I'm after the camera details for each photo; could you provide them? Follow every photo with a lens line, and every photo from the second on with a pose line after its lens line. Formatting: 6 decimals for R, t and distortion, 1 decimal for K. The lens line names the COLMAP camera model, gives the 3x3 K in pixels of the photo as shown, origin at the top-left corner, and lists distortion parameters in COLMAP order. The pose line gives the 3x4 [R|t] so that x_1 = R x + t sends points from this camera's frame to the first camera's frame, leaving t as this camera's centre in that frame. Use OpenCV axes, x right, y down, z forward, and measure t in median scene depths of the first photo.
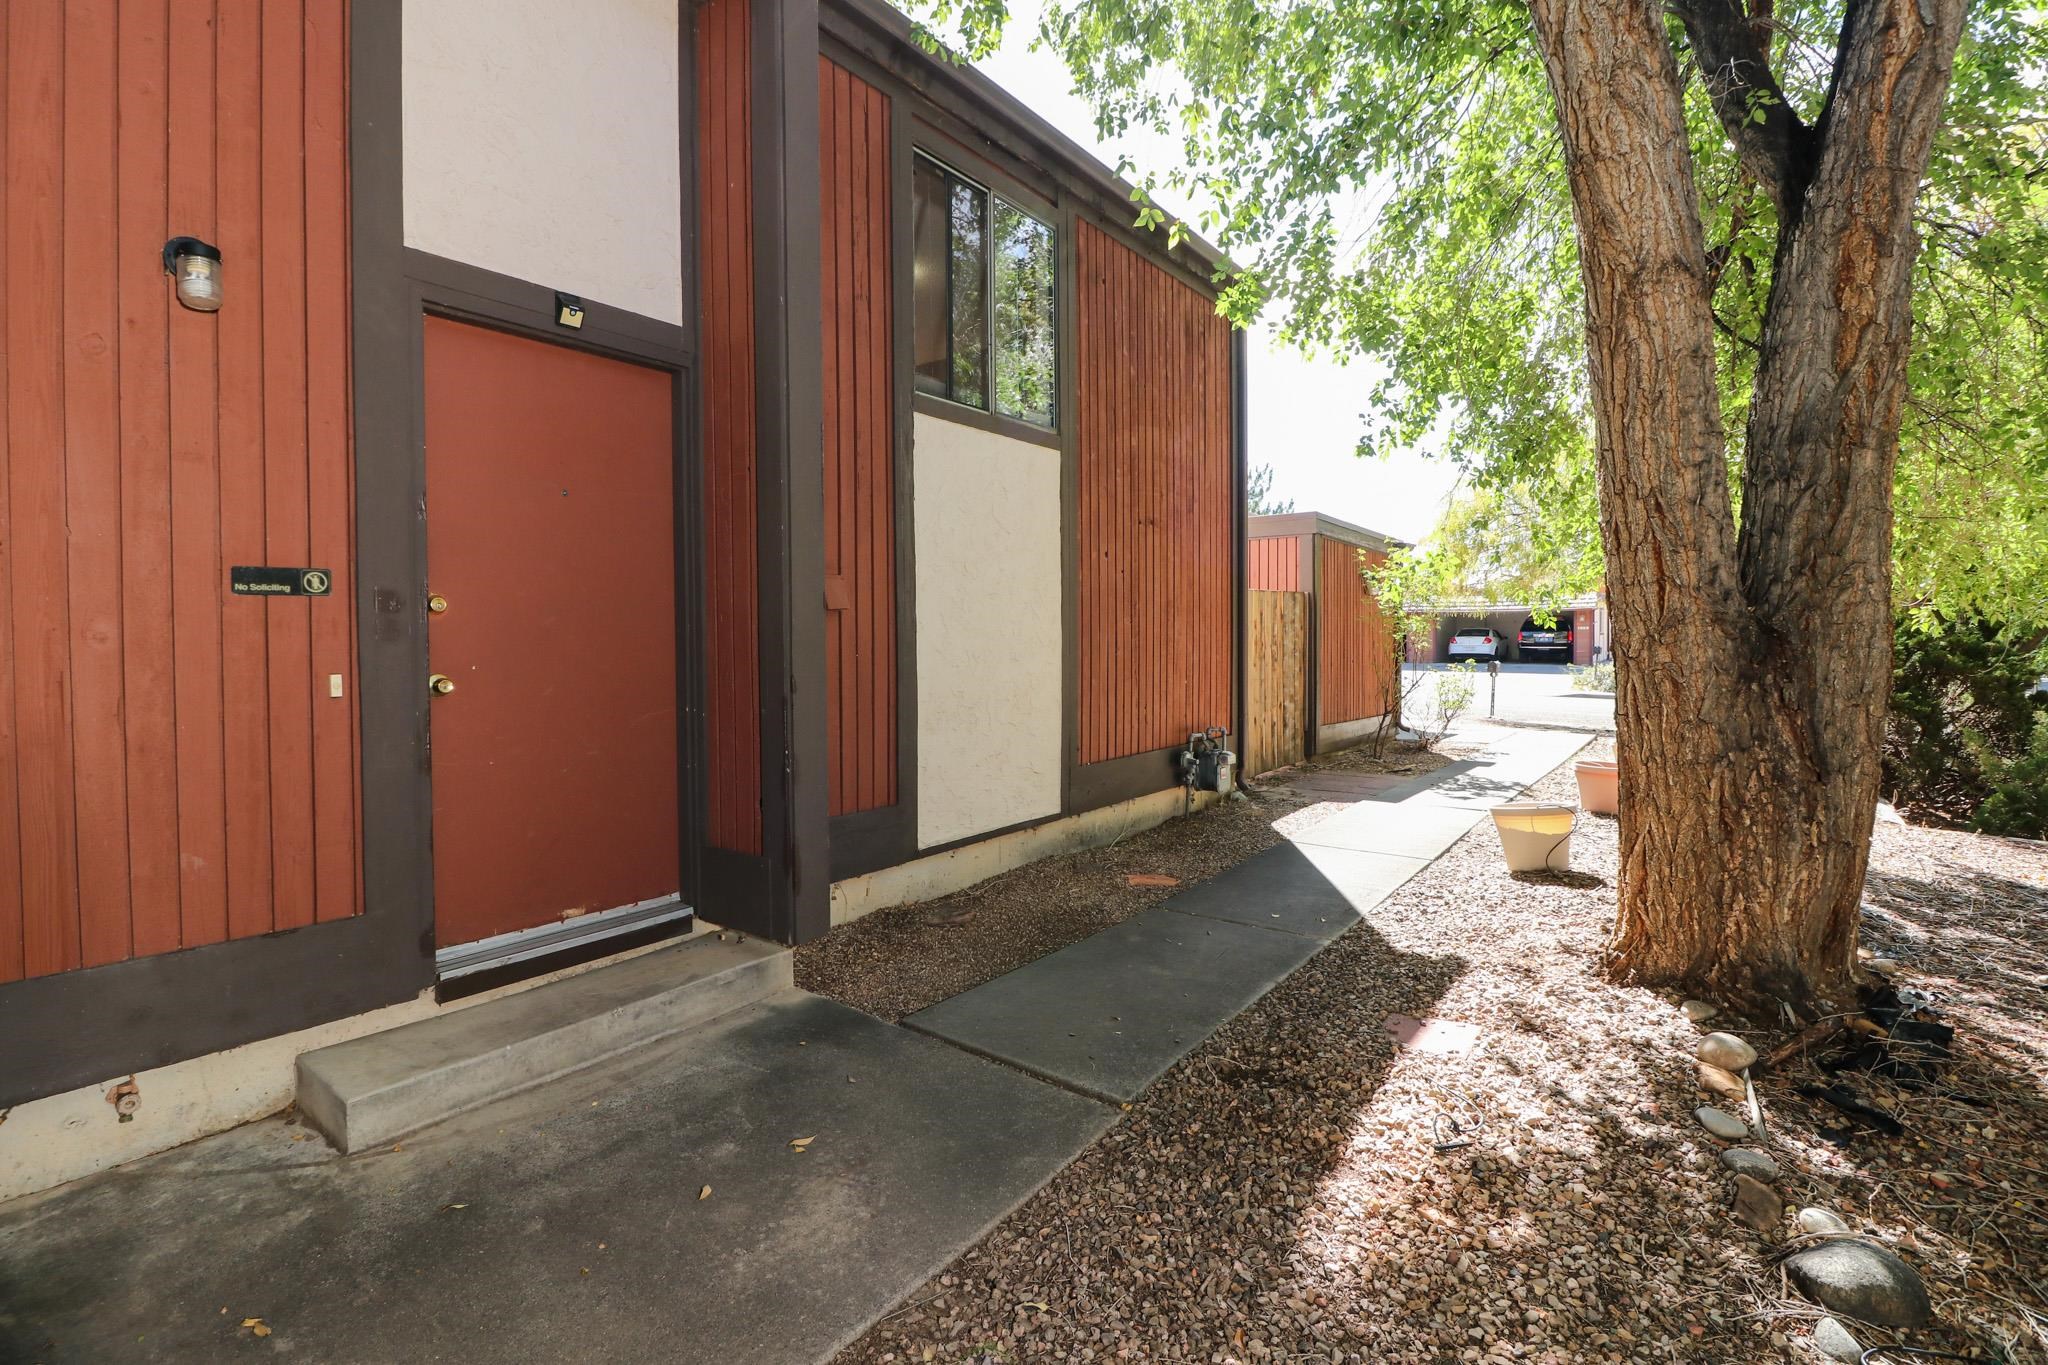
lens RADIAL K [[937.0, 0, 1026.2], [0, 937.0, 652.7], [0, 0, 1]] dist [-0.019286, -0.000380]
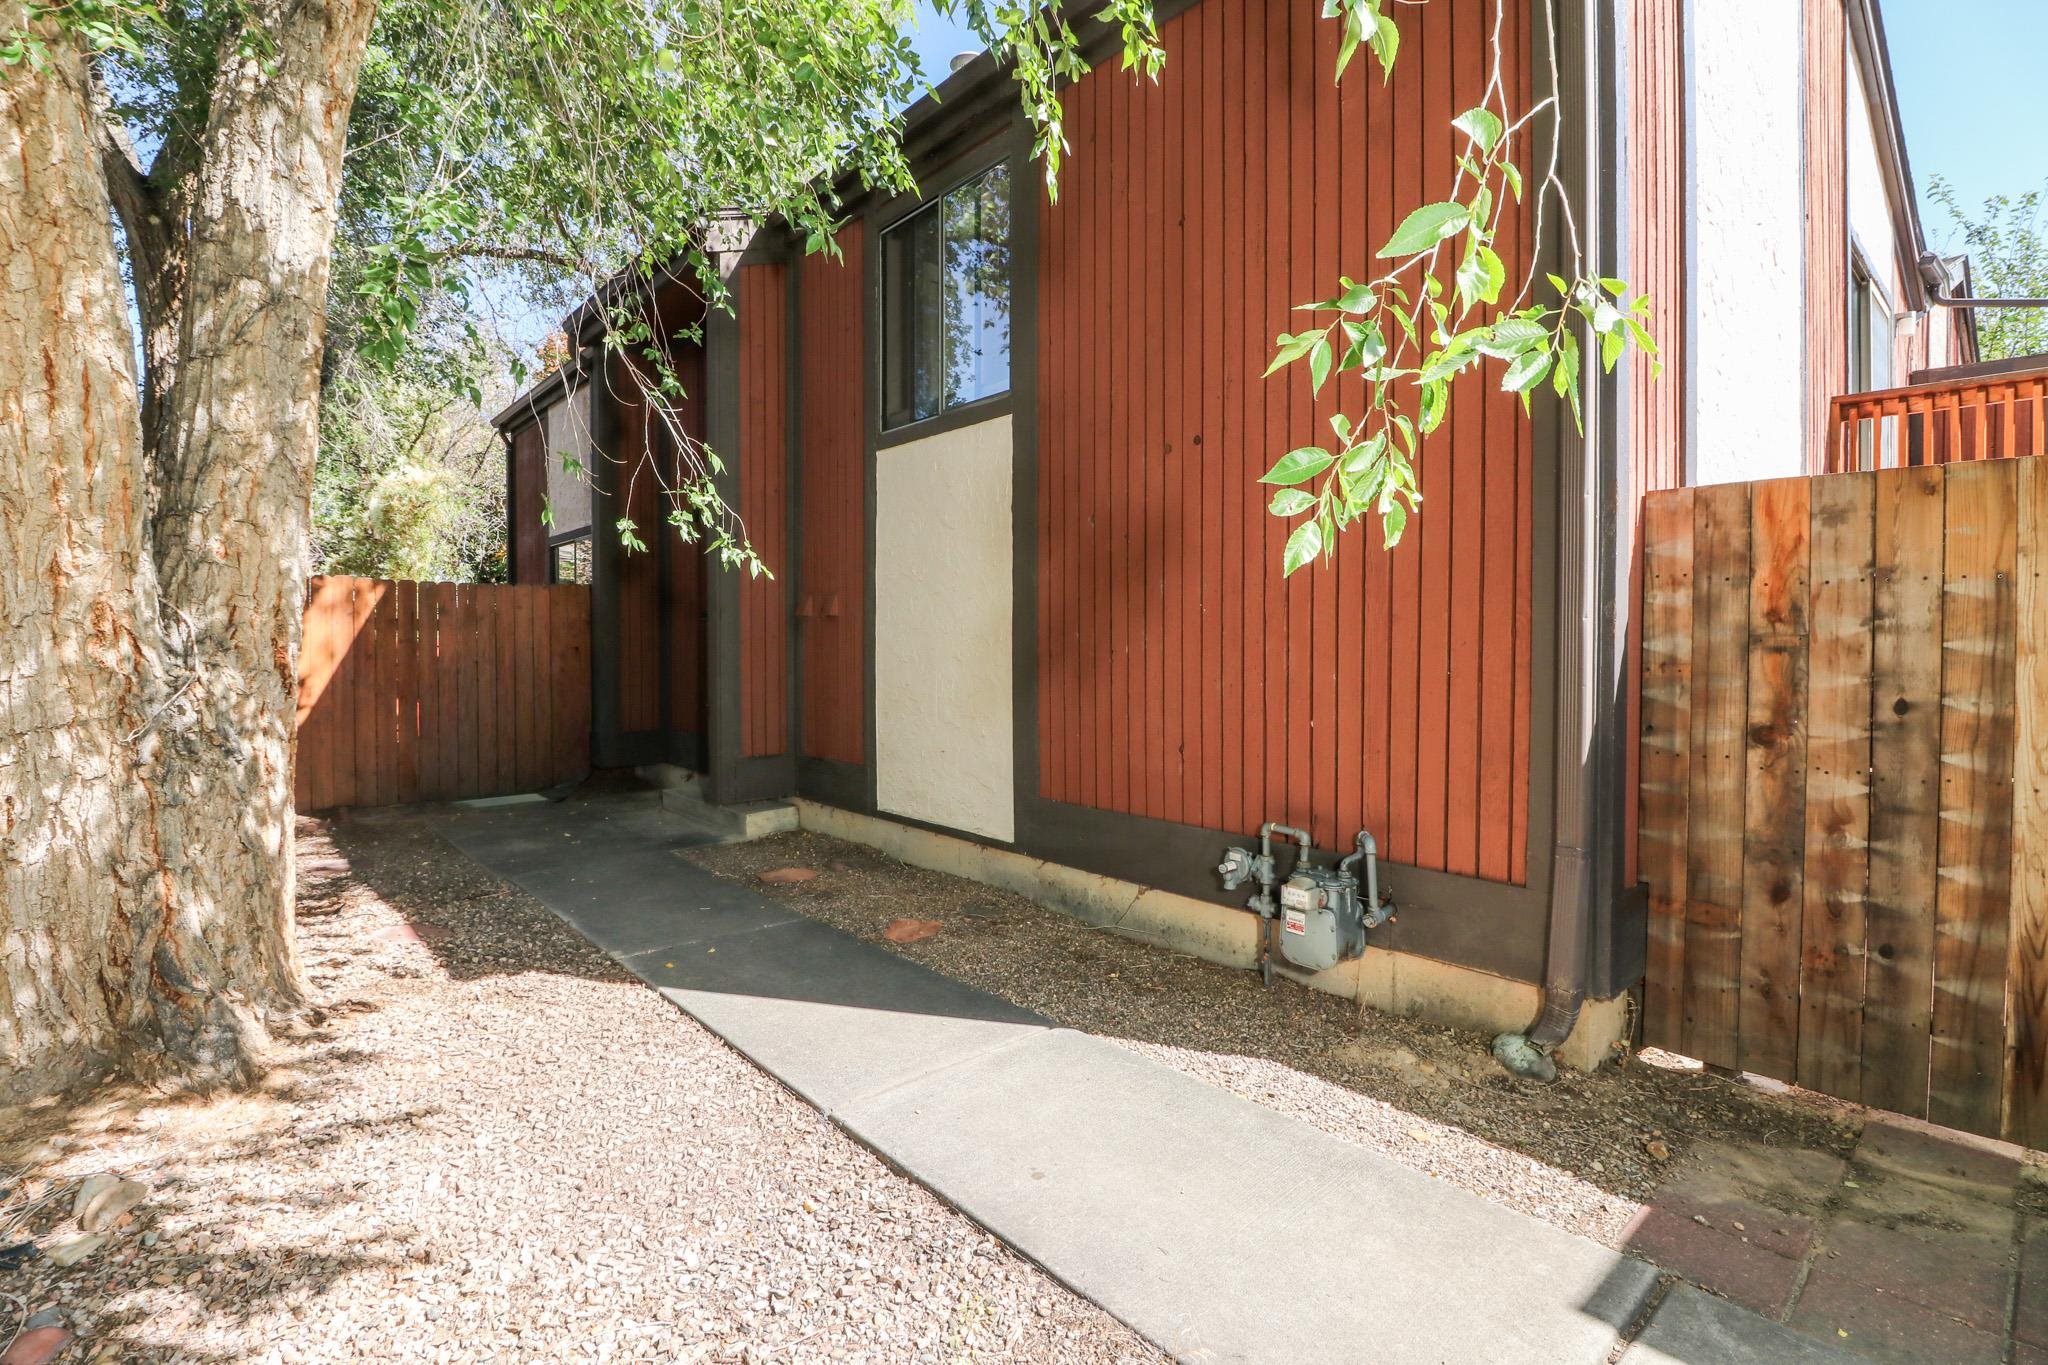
lens RADIAL K [[937.0, 0, 1026.2], [0, 937.0, 652.7], [0, 0, 1]] dist [-0.019286, -0.000380]
pose [[-0.213556, 0.010908, -0.976870, 1.039834], [-0.012426, 0.999826, 0.013881, -0.013577], [0.976852, 0.015103, -0.213383, 1.453683]]
